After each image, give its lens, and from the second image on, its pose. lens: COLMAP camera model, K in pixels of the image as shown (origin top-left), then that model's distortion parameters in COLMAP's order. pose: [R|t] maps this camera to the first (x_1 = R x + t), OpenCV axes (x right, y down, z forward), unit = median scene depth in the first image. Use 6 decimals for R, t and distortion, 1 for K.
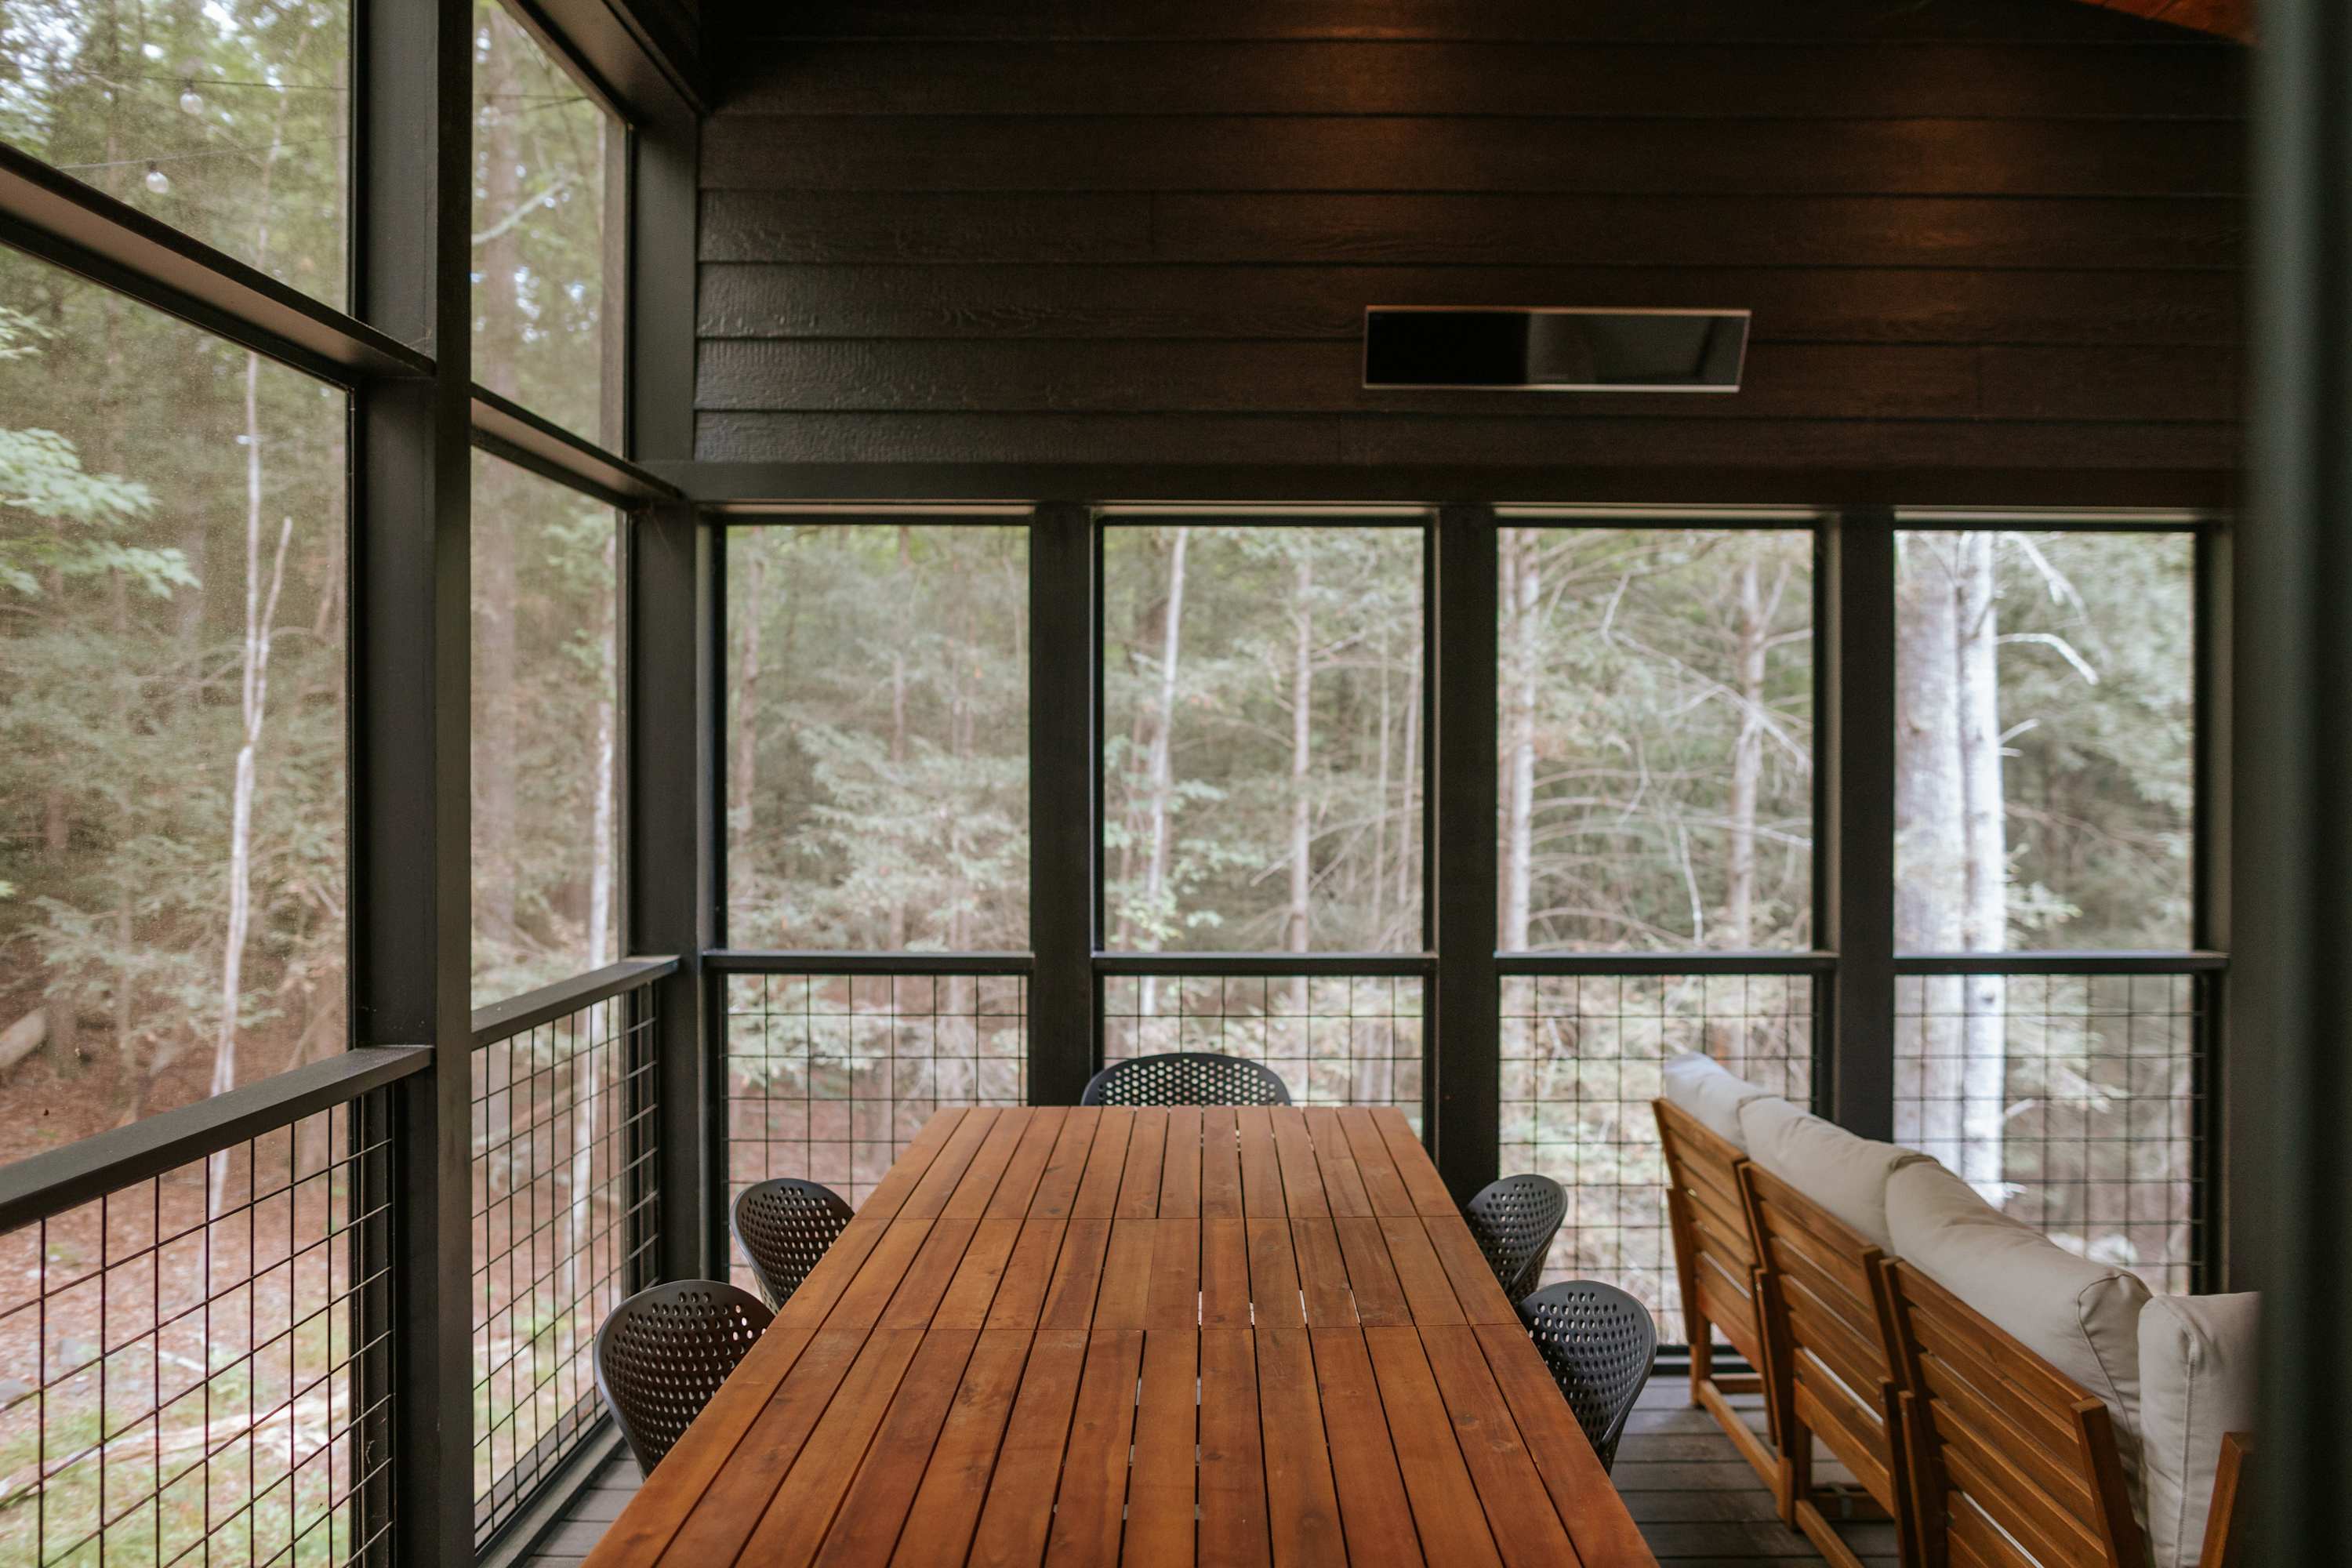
lens RADIAL K [[1608.3, 0, 1178.8], [0, 1608.3, 767.5], [0, 0, 1]] dist [-0.037459, 0.030080]
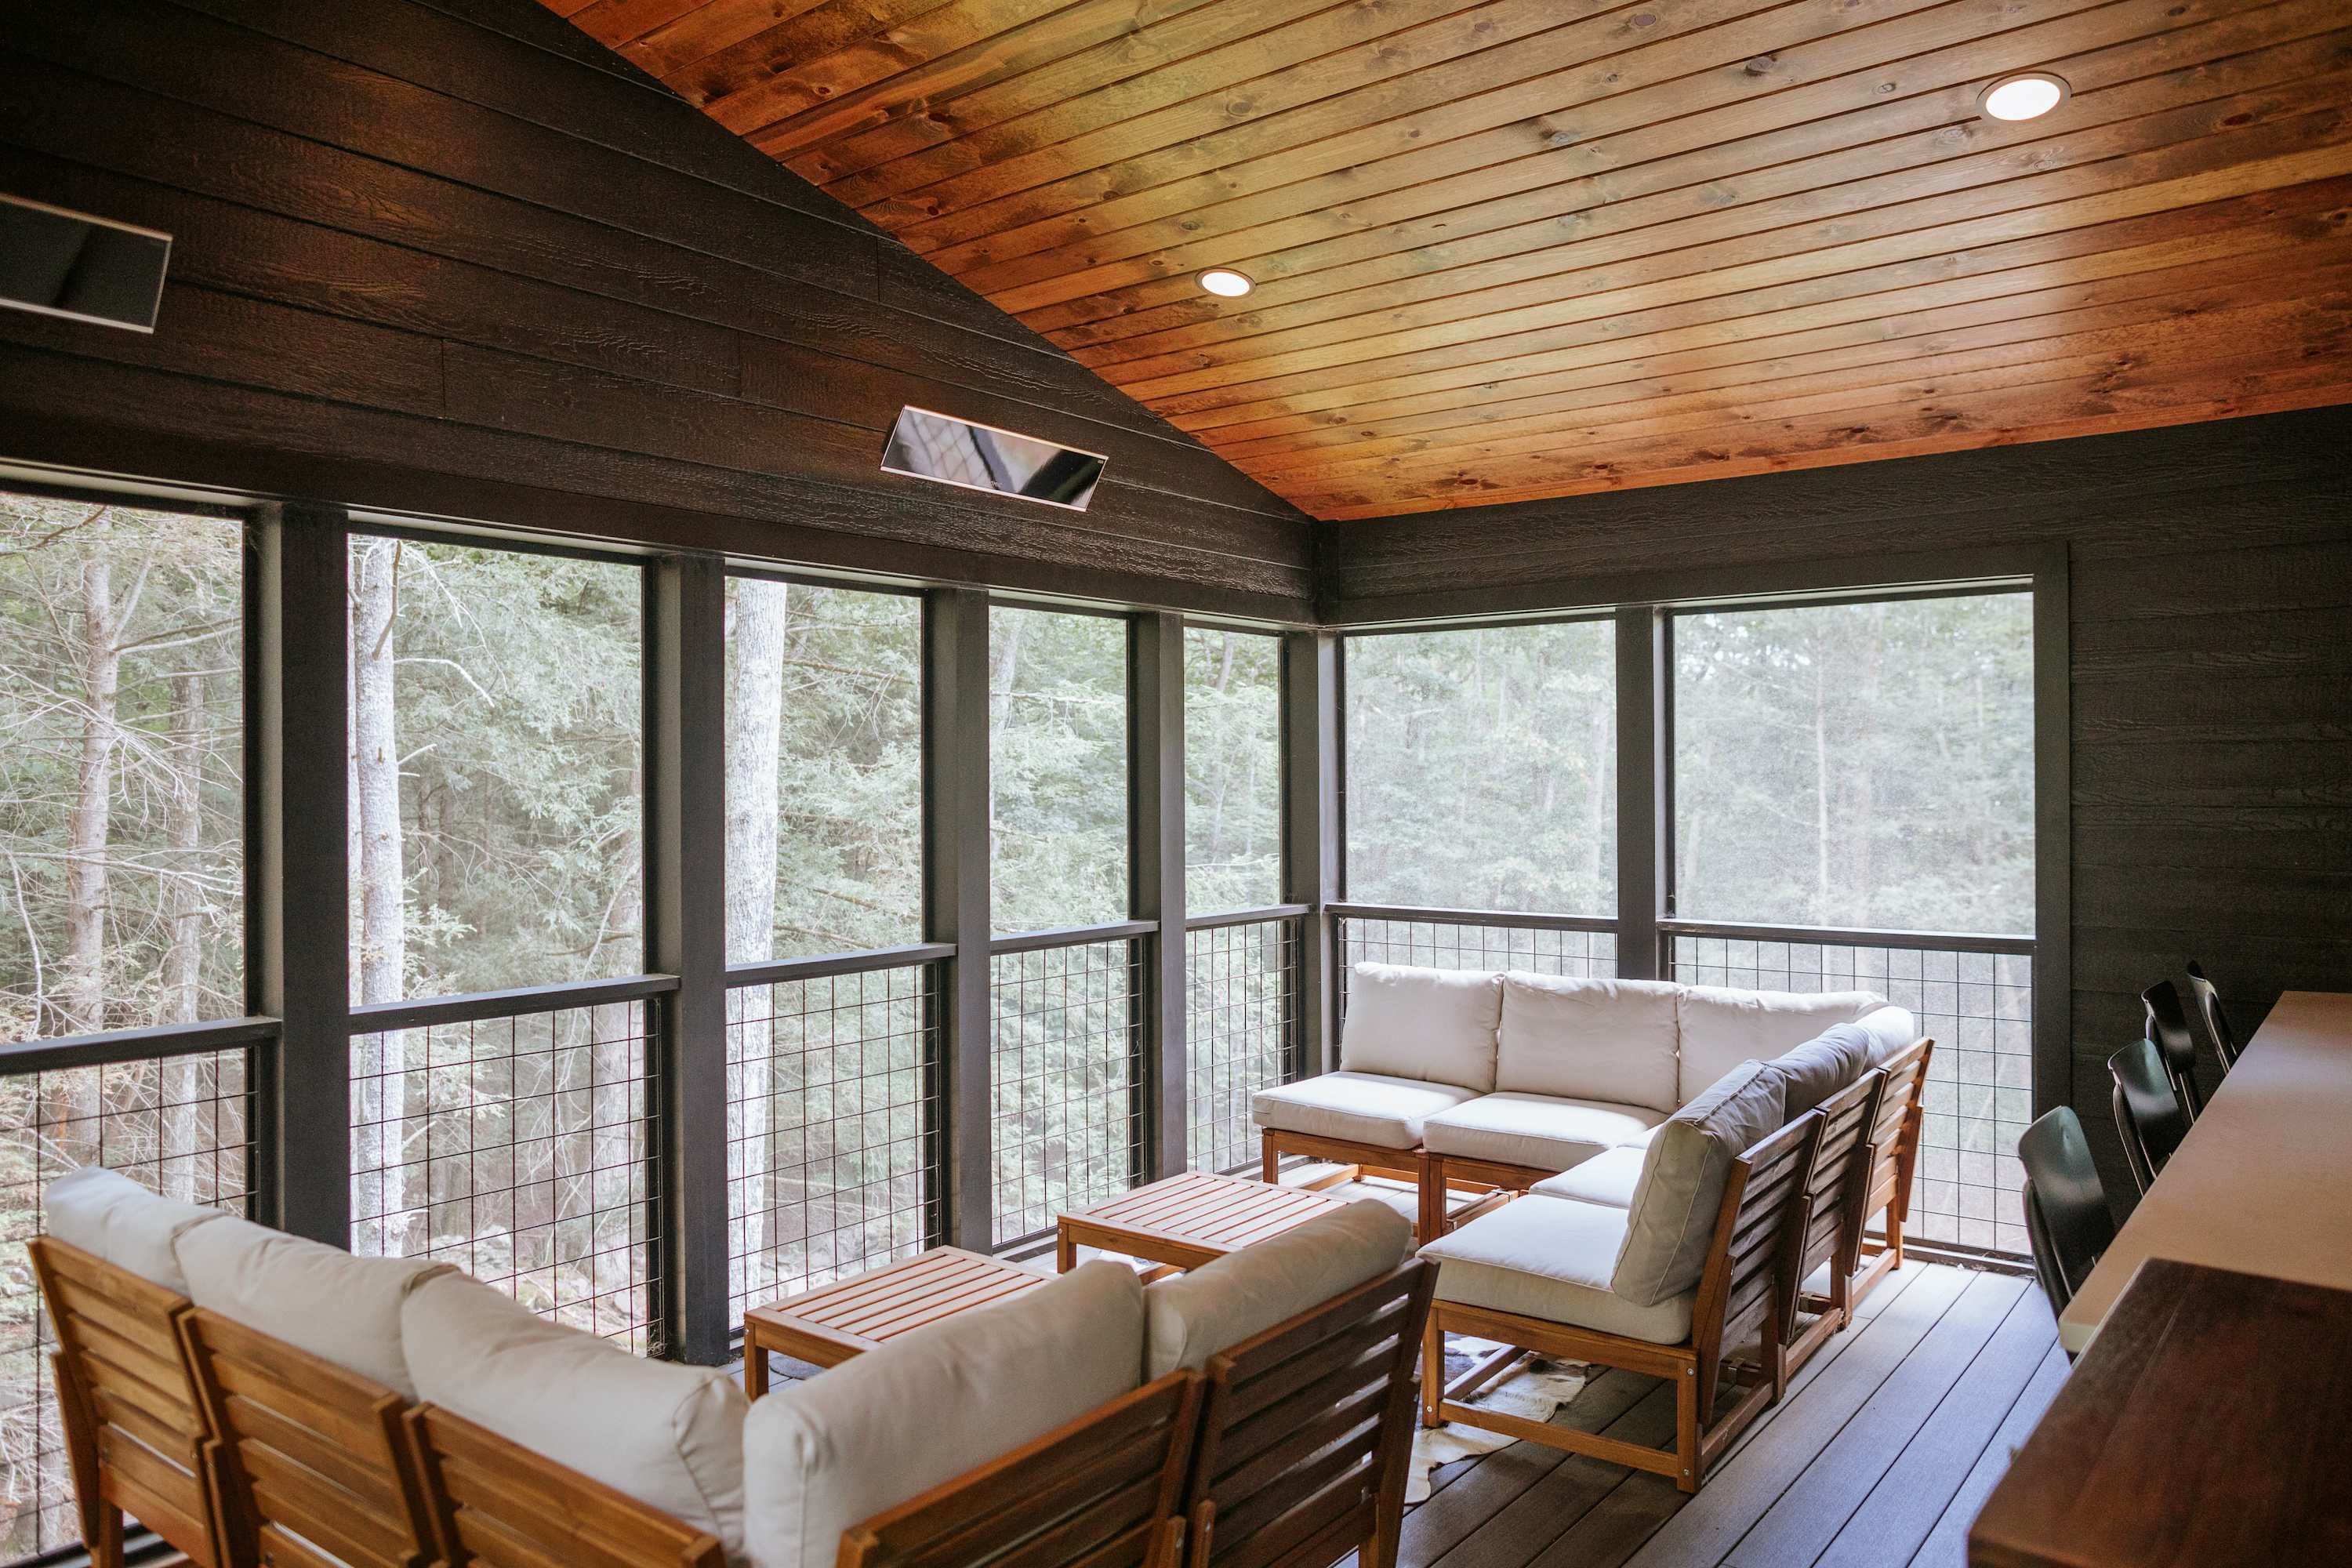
lens RADIAL K [[1608.3, 0, 1178.8], [0, 1608.3, 767.5], [0, 0, 1]] dist [-0.037459, 0.030080]
pose [[0.591733, -0.000959, 0.806134, 0.011343], [0.011267, 0.999911, -0.007081, -0.006791], [-0.806055, 0.013273, 0.591691, 0.119737]]
